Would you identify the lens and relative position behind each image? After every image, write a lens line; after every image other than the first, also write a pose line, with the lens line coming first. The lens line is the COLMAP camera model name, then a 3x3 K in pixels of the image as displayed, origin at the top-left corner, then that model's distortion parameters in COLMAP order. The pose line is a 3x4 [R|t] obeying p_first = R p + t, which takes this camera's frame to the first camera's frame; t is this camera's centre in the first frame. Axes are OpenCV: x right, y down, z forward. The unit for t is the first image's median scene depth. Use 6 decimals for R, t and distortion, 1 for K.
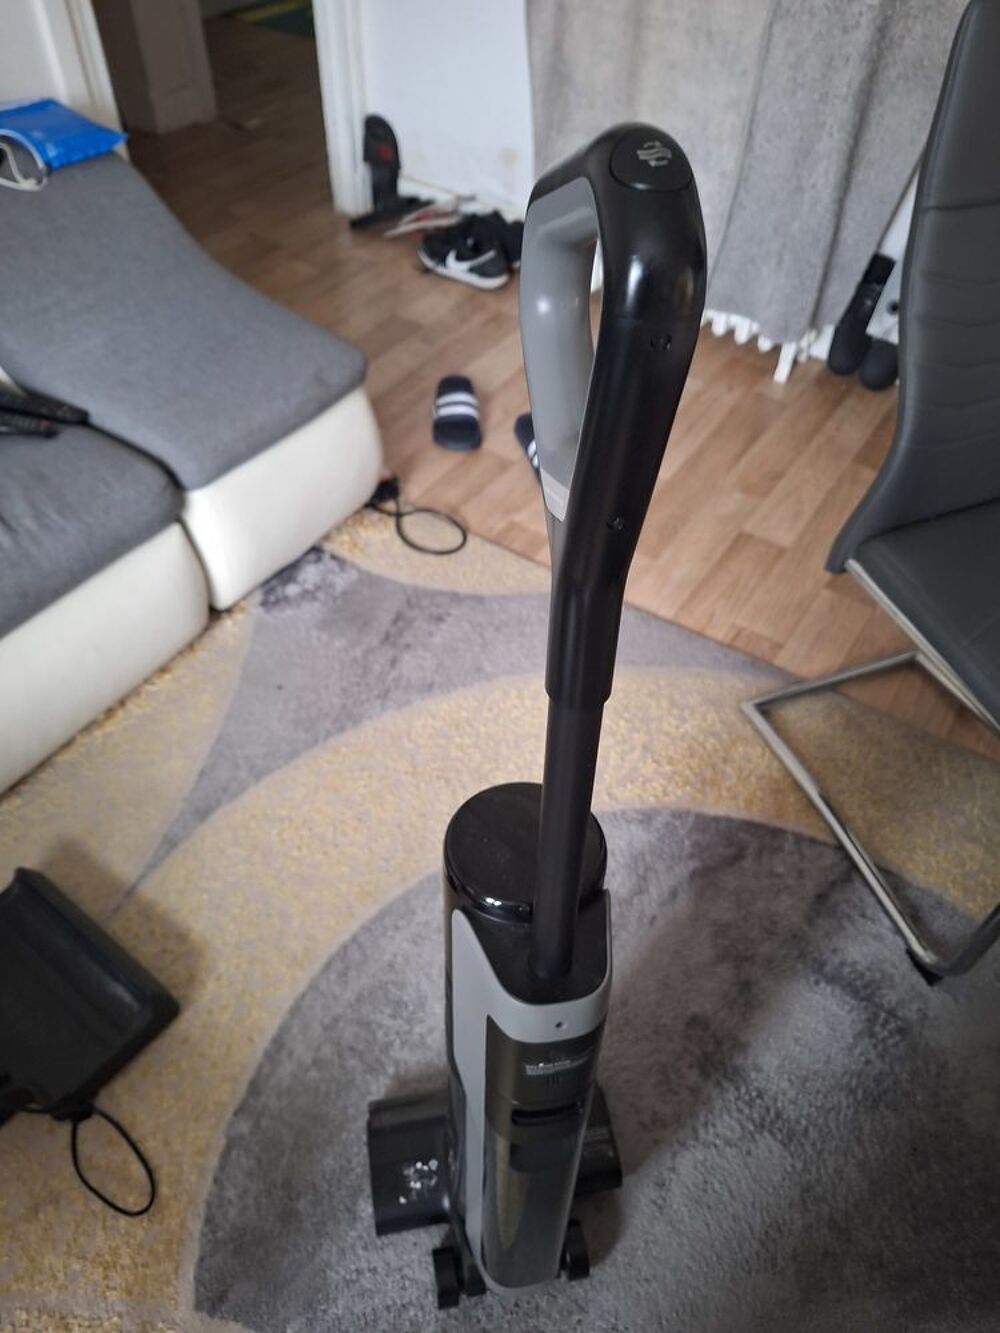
lens RADIAL K [[935.3, 0, 503.2], [0, 935.3, 685.7], [0, 0, 1]] dist [0.053886, -0.064310]
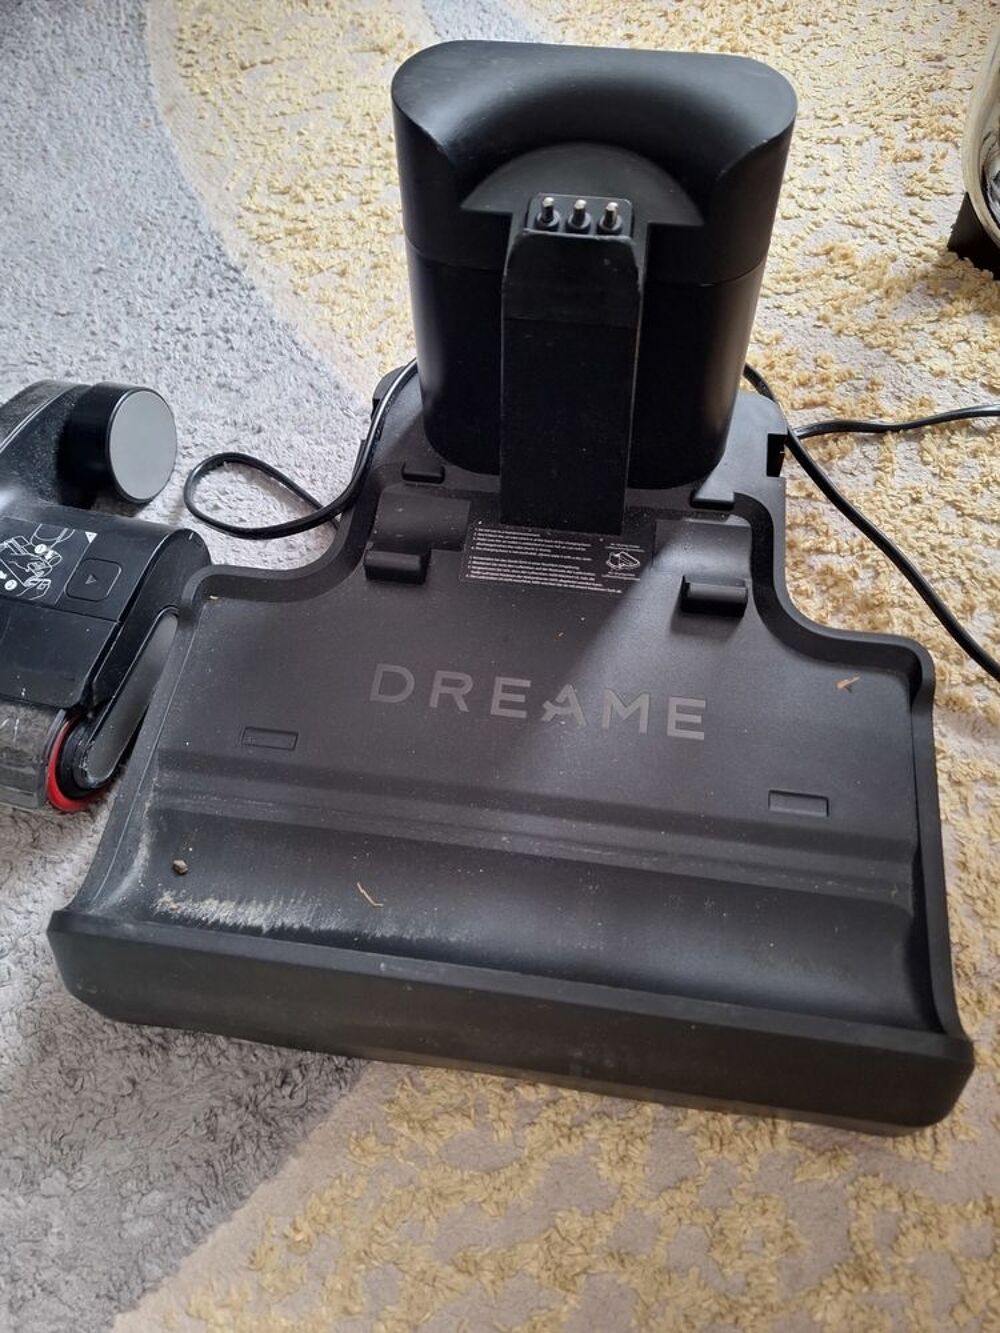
lens RADIAL K [[935.3, 0, 517.4], [0, 935.3, 653.3], [0, 0, 1]] dist [0.053886, -0.064310]
pose [[-0.903181, -0.355097, 0.241183, -0.328067], [0.355873, -0.305223, 0.883286, 0.203196], [-0.240037, 0.883598, 0.402041, 0.714213]]
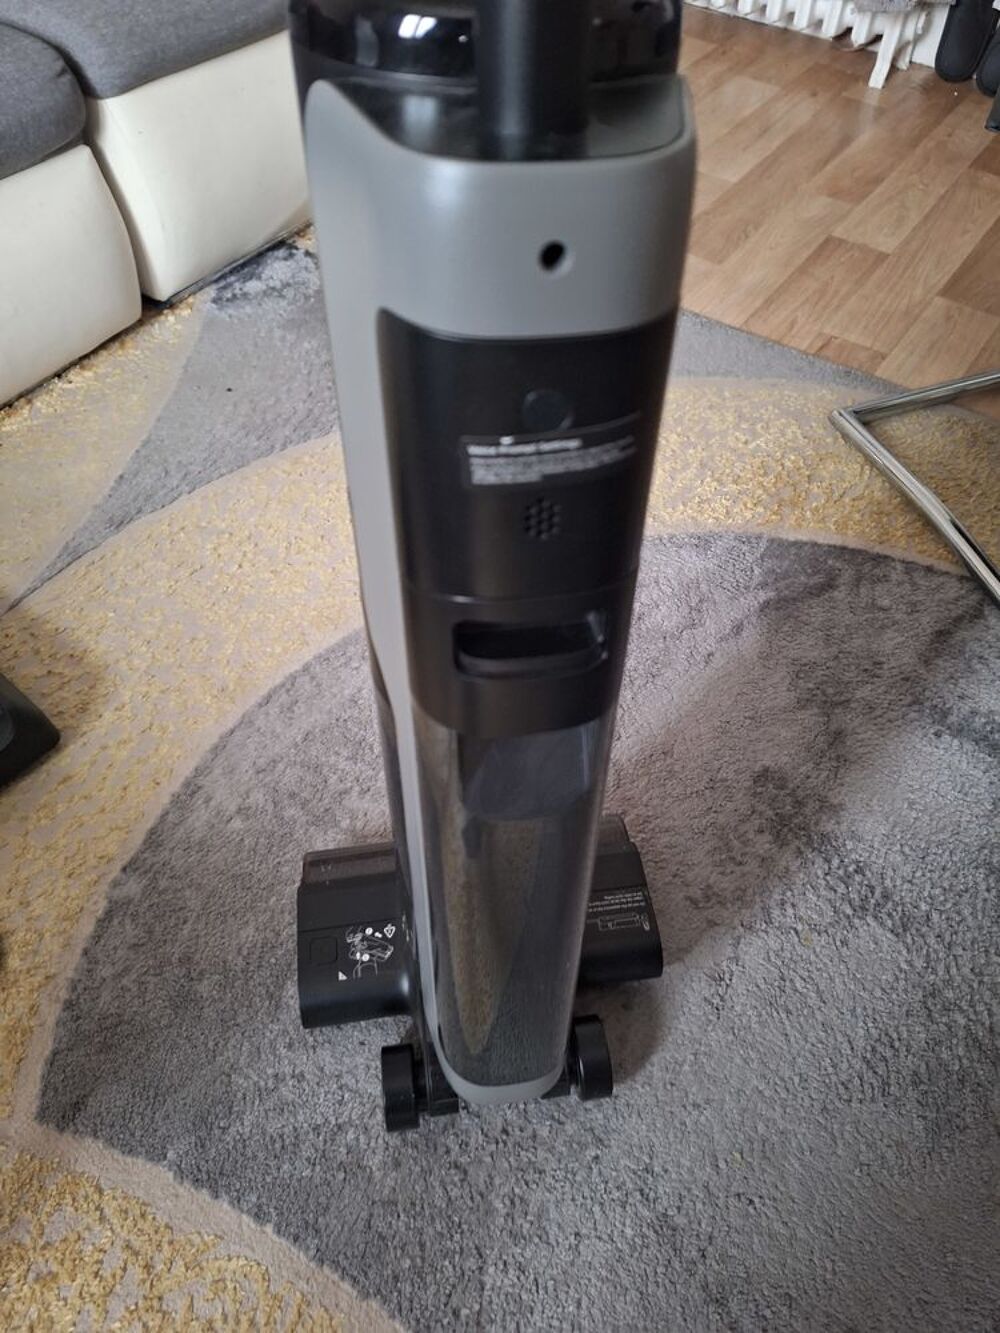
lens RADIAL K [[935.3, 0, 504.2], [0, 935.3, 659.2], [0, 0, 1]] dist [0.053886, -0.064310]
pose [[0.999201, 0.021678, -0.033587, 0.024937], [-0.019874, 0.998388, 0.053164, 0.235114], [0.034685, -0.052454, 0.998021, 0.285032]]
